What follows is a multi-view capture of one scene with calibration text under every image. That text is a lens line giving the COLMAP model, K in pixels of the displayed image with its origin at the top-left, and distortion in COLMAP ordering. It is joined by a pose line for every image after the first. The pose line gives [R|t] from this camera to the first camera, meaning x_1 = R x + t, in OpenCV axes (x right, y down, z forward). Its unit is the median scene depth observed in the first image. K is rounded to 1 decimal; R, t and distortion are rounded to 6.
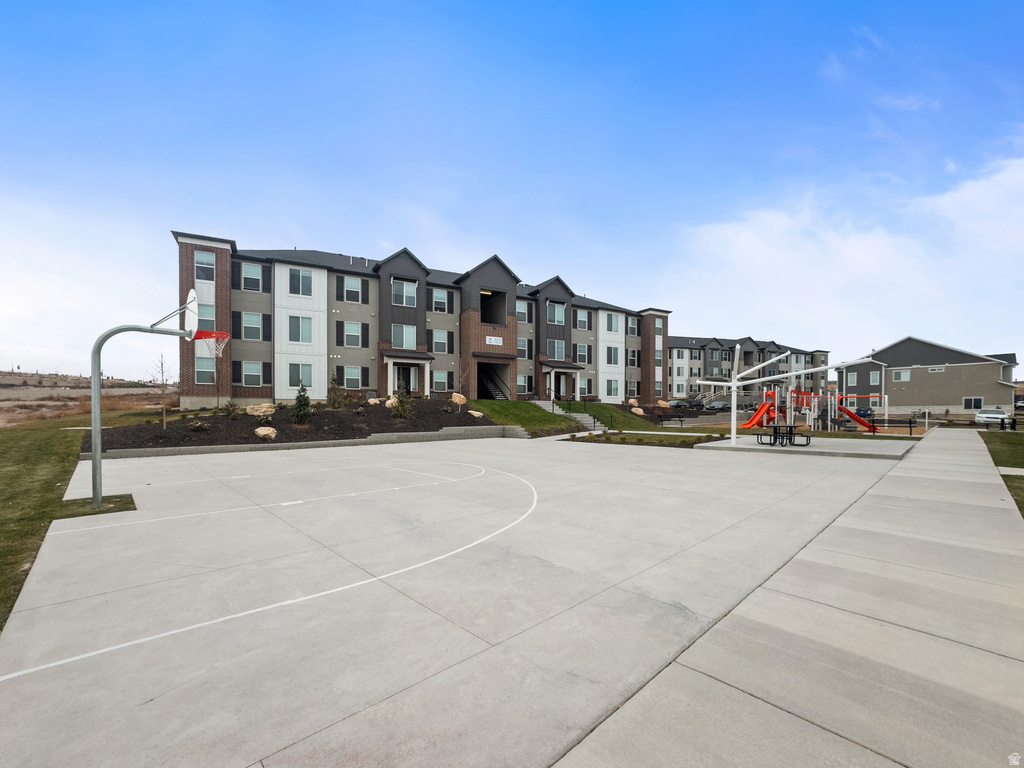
lens RADIAL K [[432.2, 0, 501.2], [0, 432.2, 426.5], [0, 0, 1]] dist [-0.026788, 0.004429]
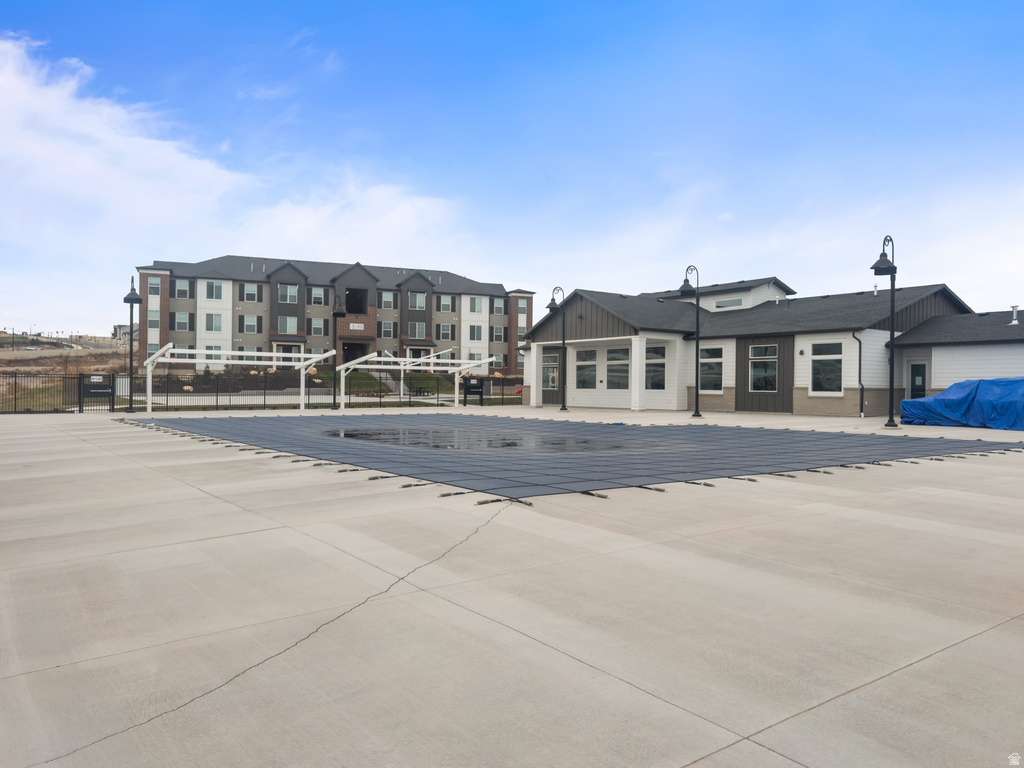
lens RADIAL K [[758.3, 0, 515.2], [0, 758.3, 385.7], [0, 0, 1]] dist [0.042858, -0.027442]
pose [[0.993769, 0.001007, -0.111451, 0.729012], [-0.006243, 0.998892, -0.046641, 0.091718], [0.111281, 0.047046, 0.992675, -1.261764]]
